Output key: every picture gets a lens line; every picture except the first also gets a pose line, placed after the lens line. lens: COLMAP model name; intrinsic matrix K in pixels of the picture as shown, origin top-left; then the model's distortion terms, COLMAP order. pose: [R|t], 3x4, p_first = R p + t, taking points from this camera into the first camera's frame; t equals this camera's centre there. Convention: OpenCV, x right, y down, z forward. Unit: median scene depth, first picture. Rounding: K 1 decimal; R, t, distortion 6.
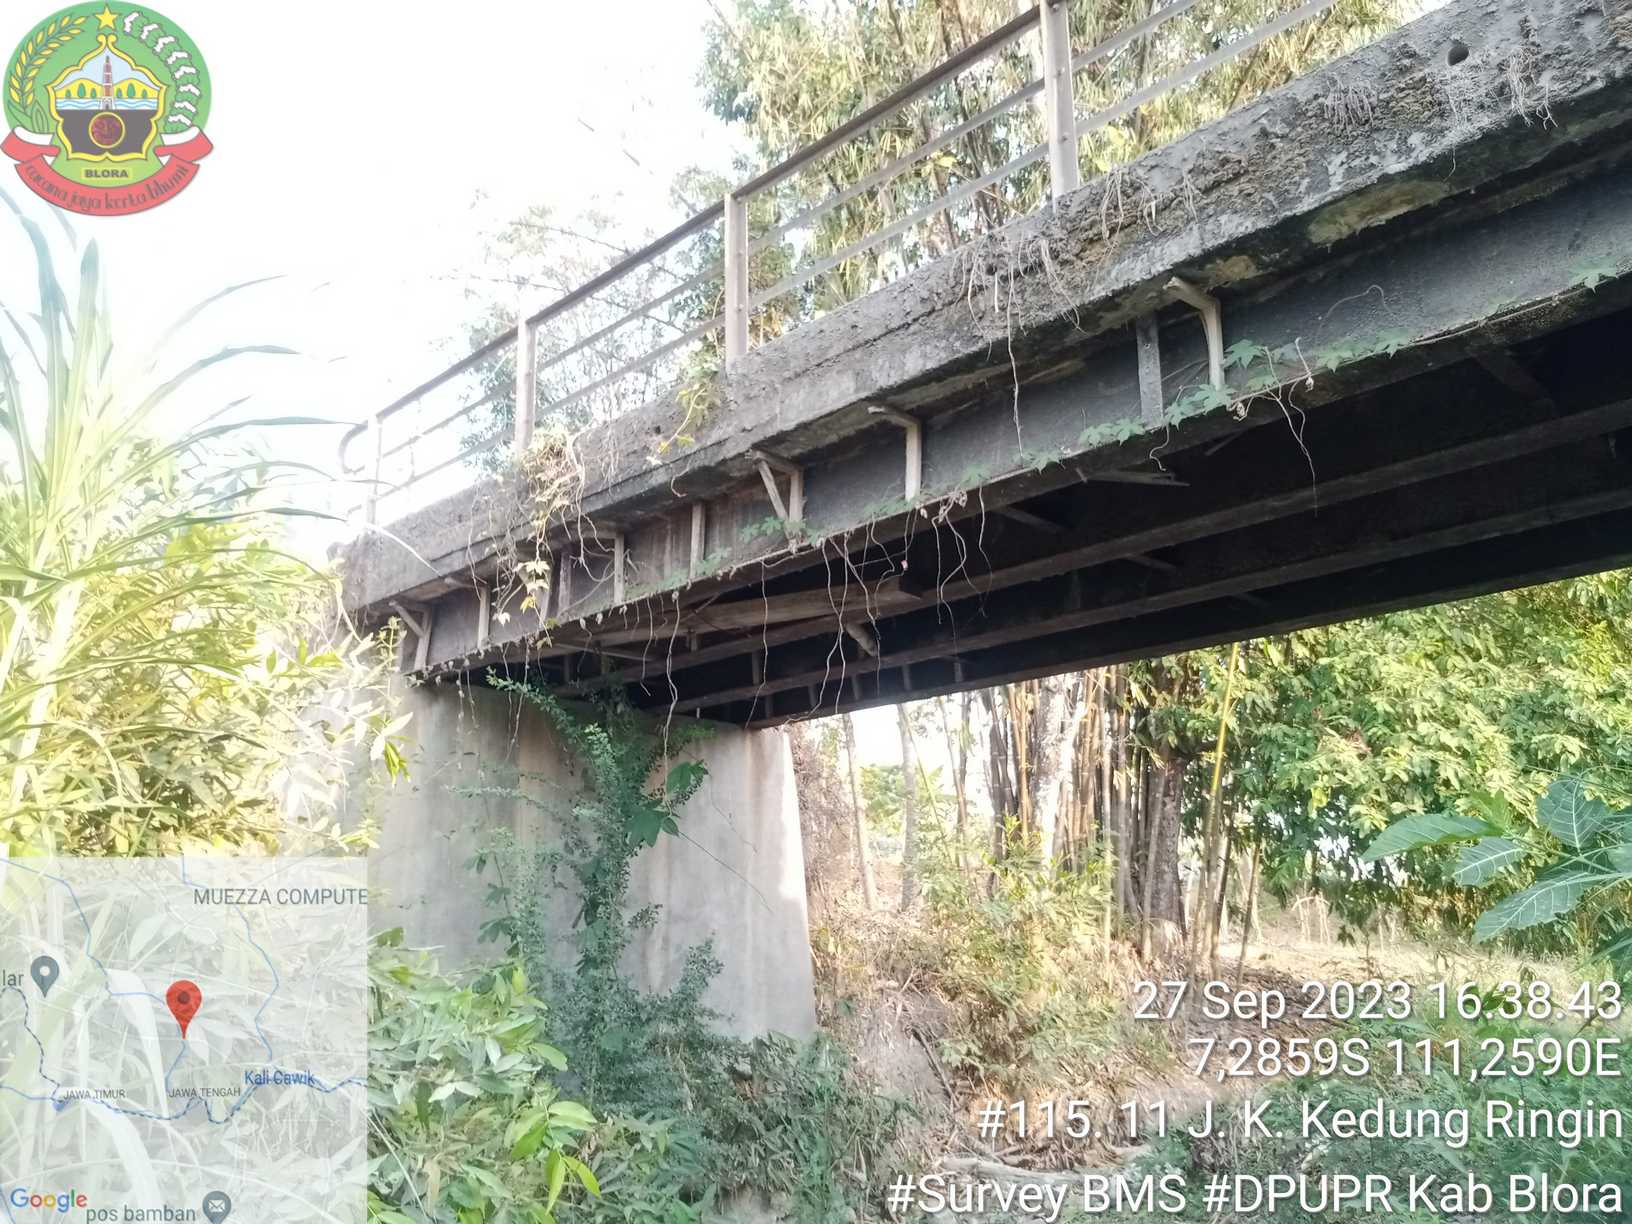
lens RADIAL K [[1280.3, 0, 818.8], [0, 1280.3, 583.3], [0, 0, 1]] dist [0.021613, -0.076701]
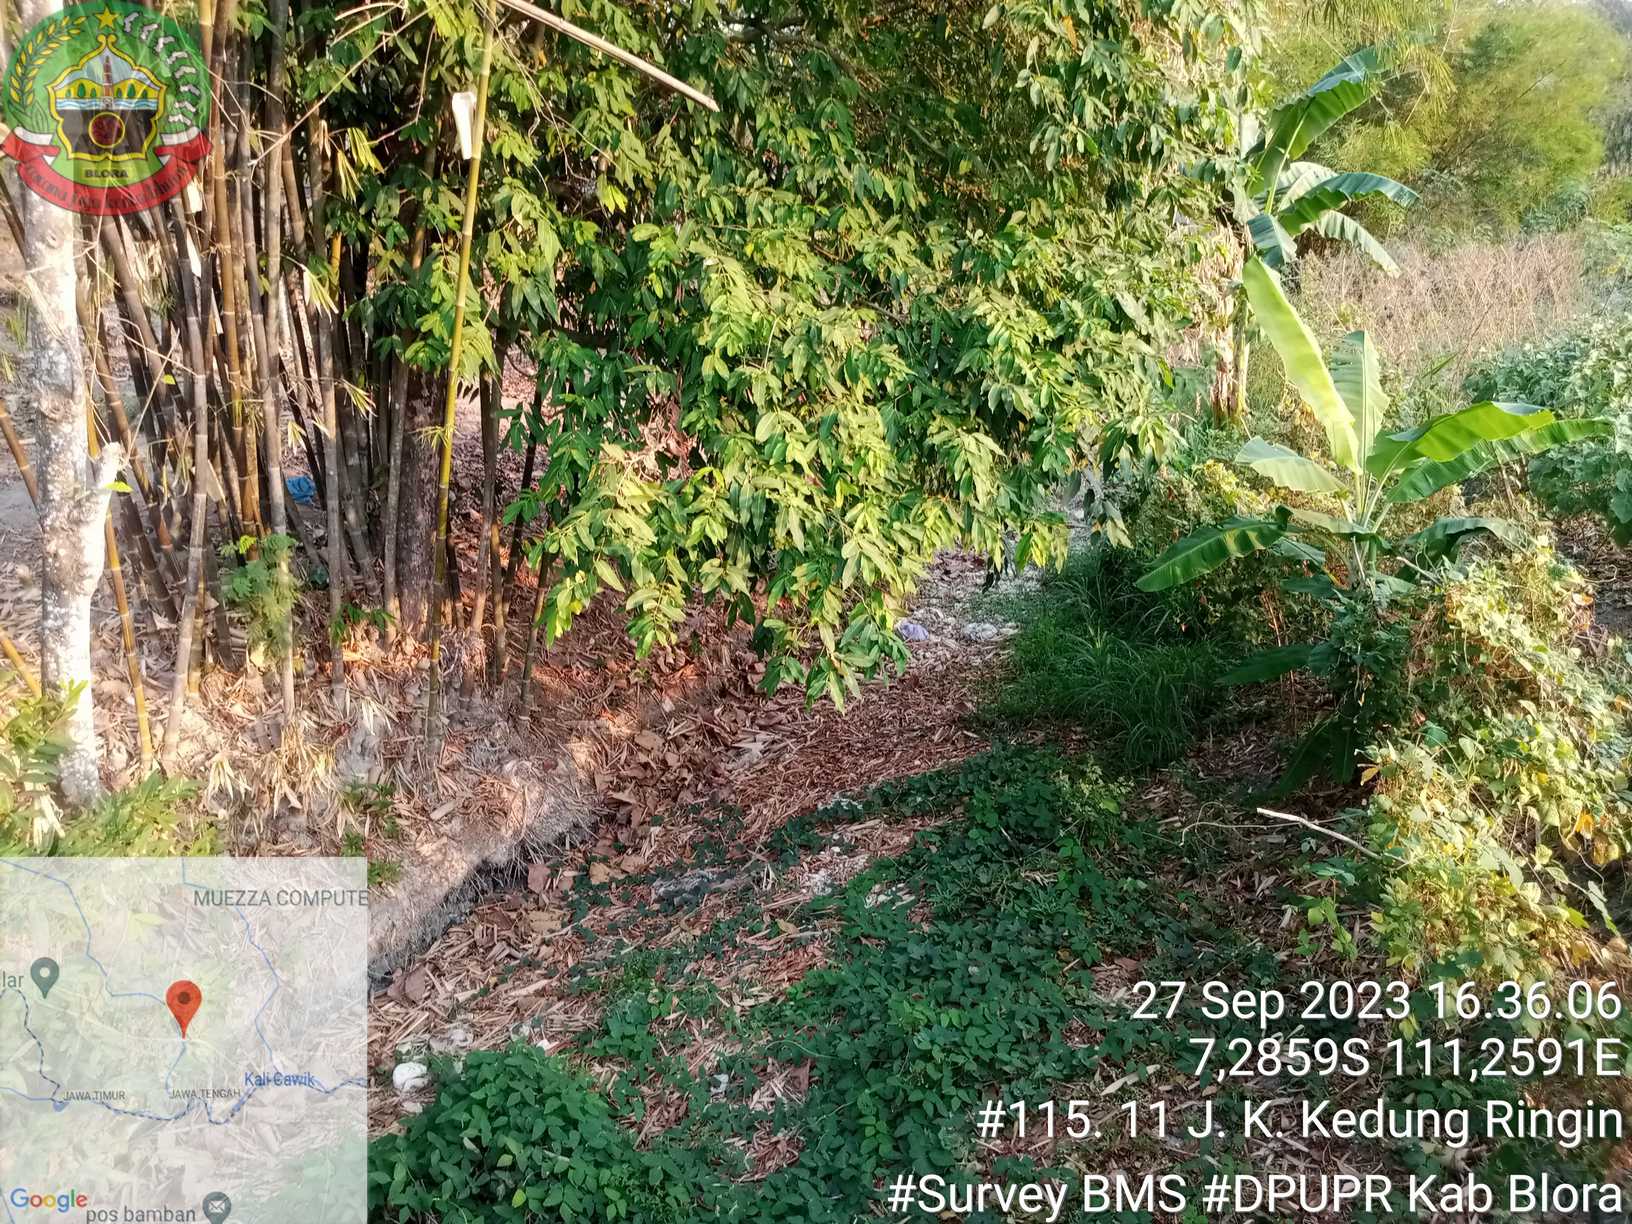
lens RADIAL K [[1280.3, 0, 805.7], [0, 1280.3, 597.3], [0, 0, 1]] dist [0.021613, -0.076701]
pose [[0.933230, -0.126033, 0.336449, 0.295415], [-0.095742, 0.815352, 0.570995, -0.173761], [-0.346289, -0.565081, 0.748844, 0.532532]]
